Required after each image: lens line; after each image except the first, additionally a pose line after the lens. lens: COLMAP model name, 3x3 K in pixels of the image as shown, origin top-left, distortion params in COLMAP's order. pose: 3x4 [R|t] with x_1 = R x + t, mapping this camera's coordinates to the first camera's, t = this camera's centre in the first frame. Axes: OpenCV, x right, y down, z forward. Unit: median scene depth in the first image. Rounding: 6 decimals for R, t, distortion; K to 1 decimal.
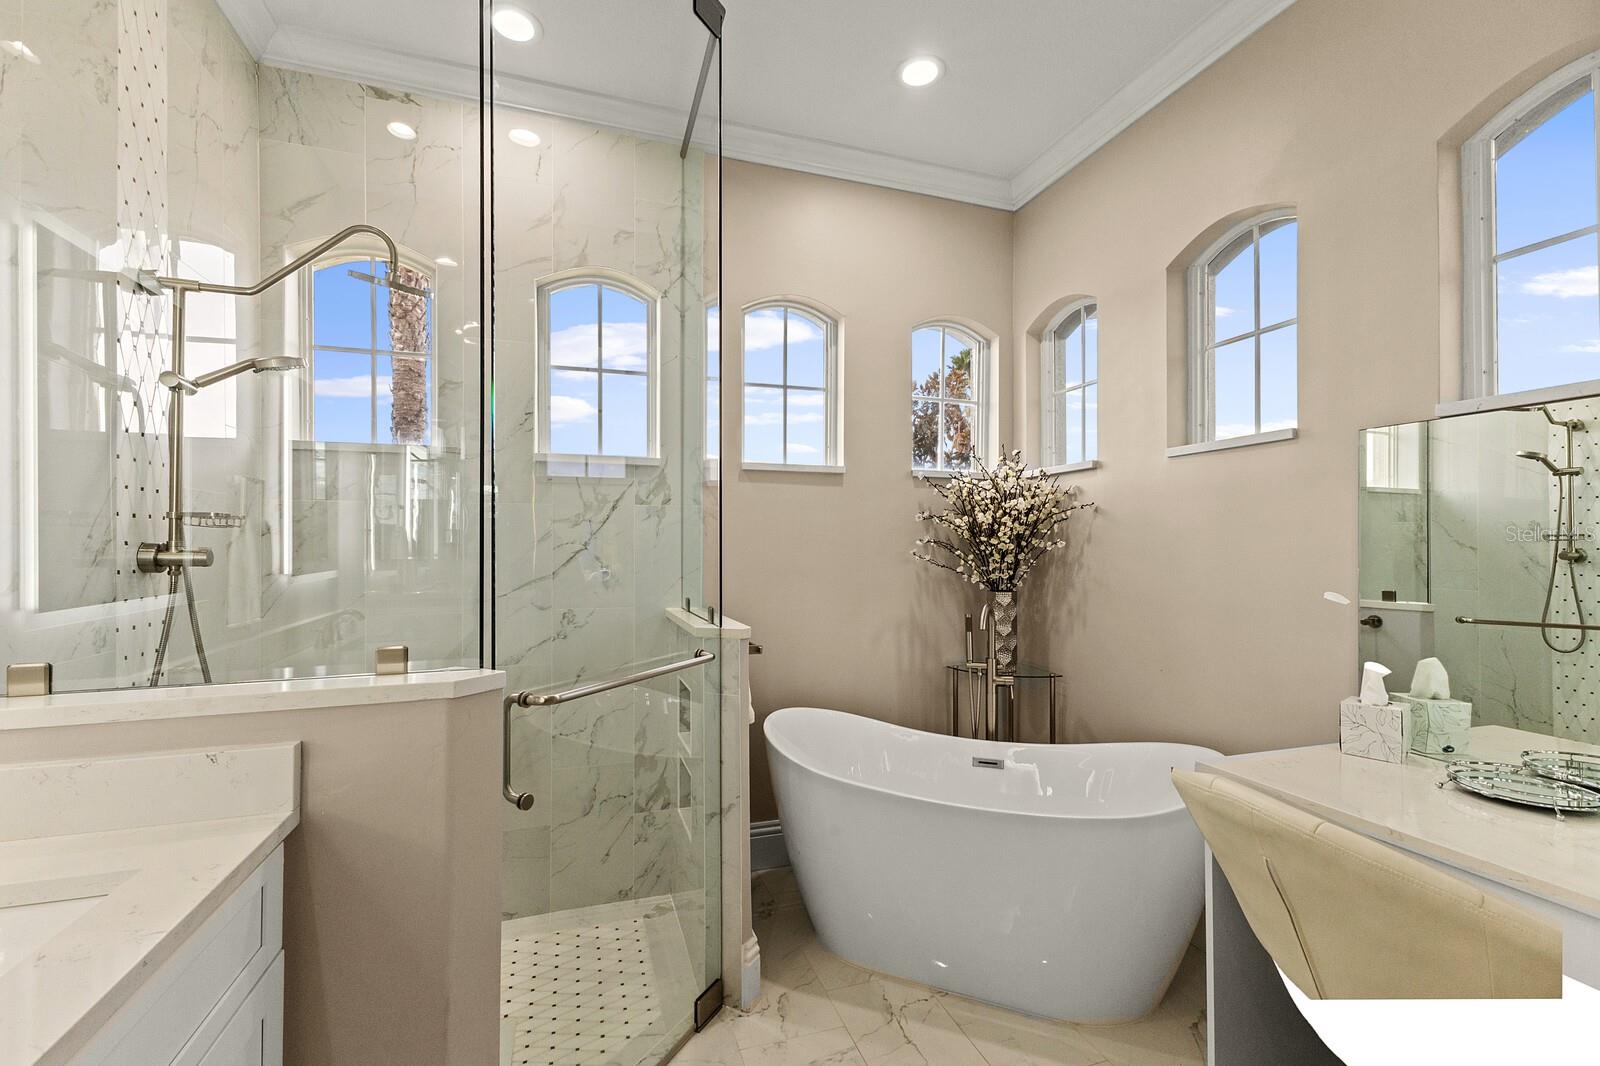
lens RADIAL K [[689.2, 0, 794.6], [0, 689.2, 541.2], [0, 0, 1]] dist [0.011553, -0.002111]
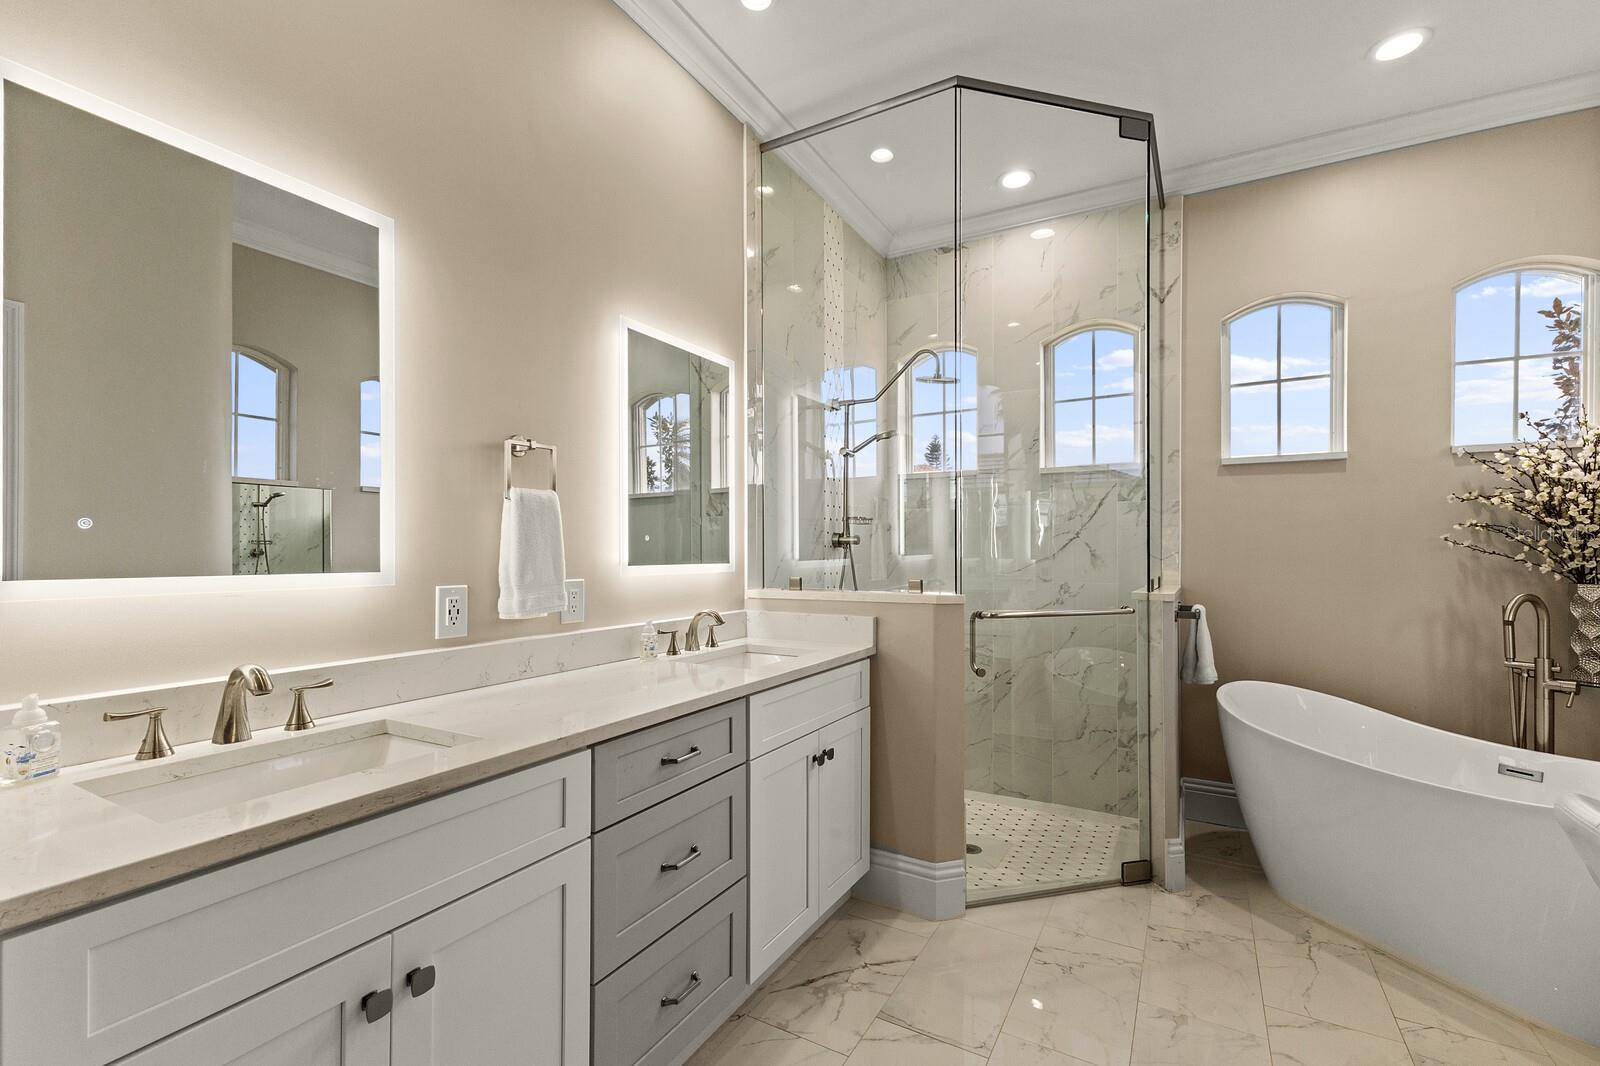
lens RADIAL K [[689.2, 0, 801.7], [0, 689.2, 545.3], [0, 0, 1]] dist [0.011553, -0.002111]
pose [[0.668399, -0.005630, -0.743781, 0.393802], [0.002990, 0.999984, -0.004882, 0.038477], [0.743797, 0.001039, 0.668405, -0.330766]]
